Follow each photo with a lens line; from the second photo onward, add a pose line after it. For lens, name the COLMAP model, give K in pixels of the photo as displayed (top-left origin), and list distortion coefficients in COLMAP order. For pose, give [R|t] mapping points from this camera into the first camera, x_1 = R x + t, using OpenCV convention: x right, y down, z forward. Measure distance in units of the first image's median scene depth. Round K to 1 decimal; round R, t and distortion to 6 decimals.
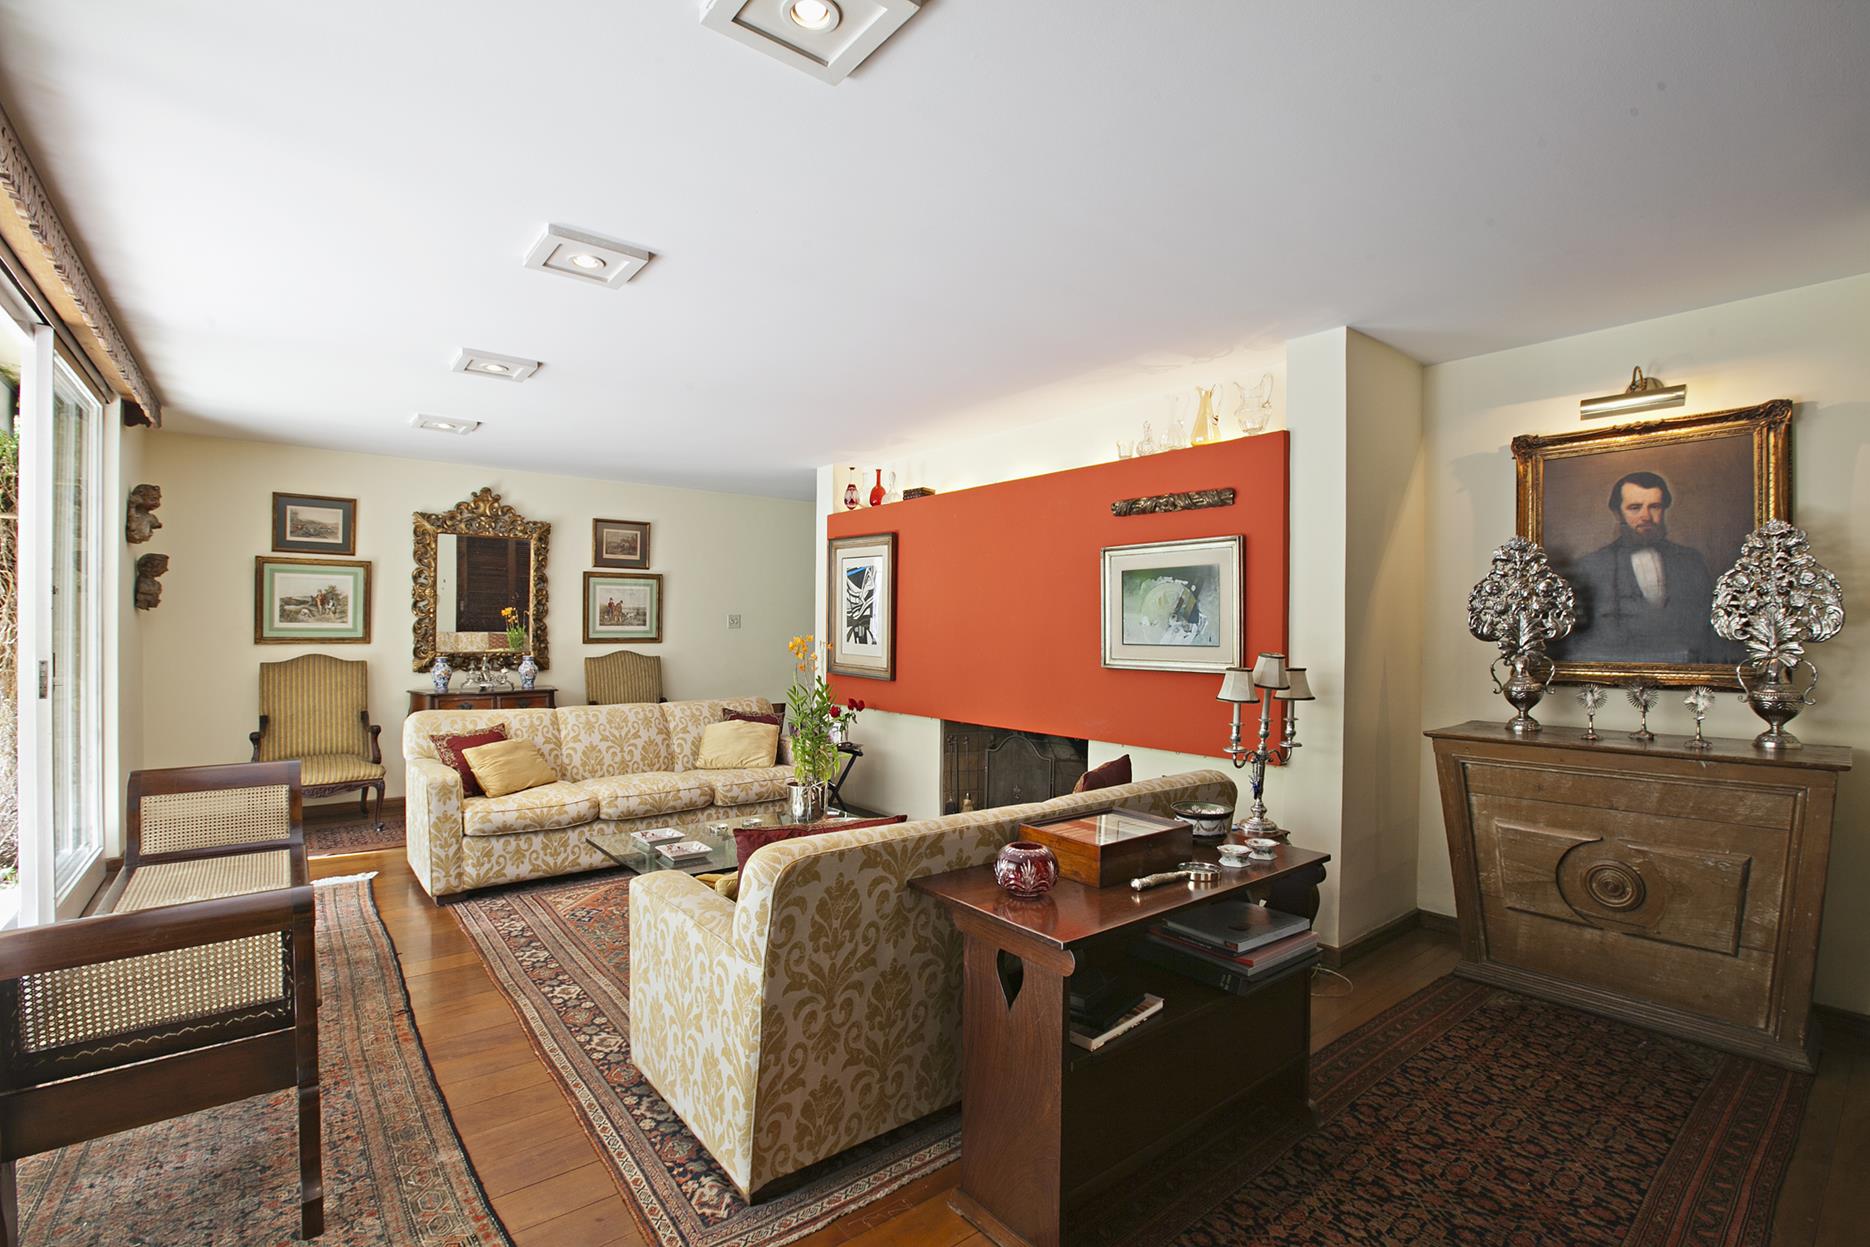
lens RADIAL K [[845.0, 0, 934.9], [0, 845.0, 622.4], [0, 0, 1]] dist [-0.014874, 0.000122]
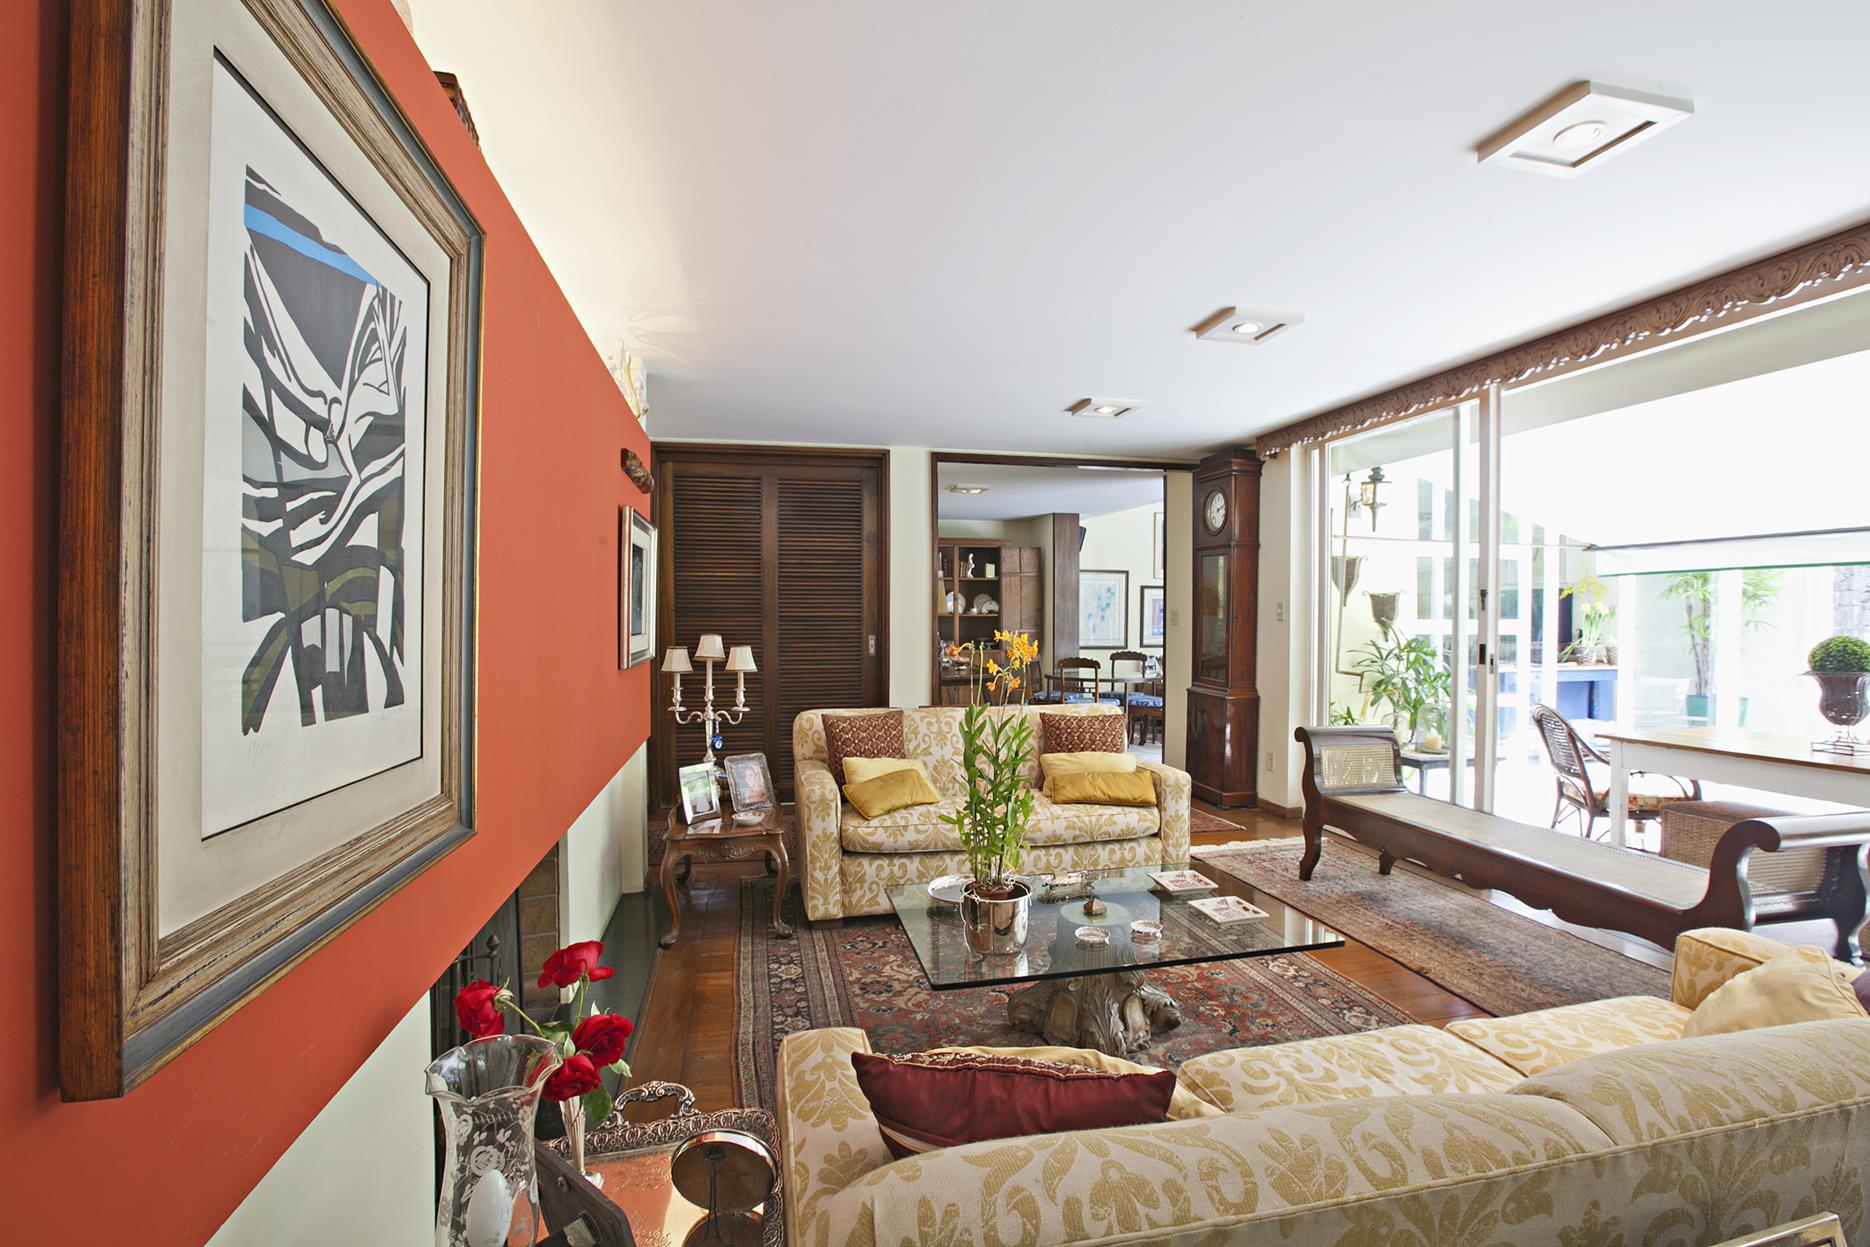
lens RADIAL K [[845.0, 0, 935.8], [0, 845.0, 619.2], [0, 0, 1]] dist [-0.014874, 0.000122]
pose [[-0.897954, -0.011679, 0.439934, -0.263044], [-0.009546, 0.999930, 0.007061, 0.003812], [-0.439985, 0.002141, -0.898002, 1.098957]]
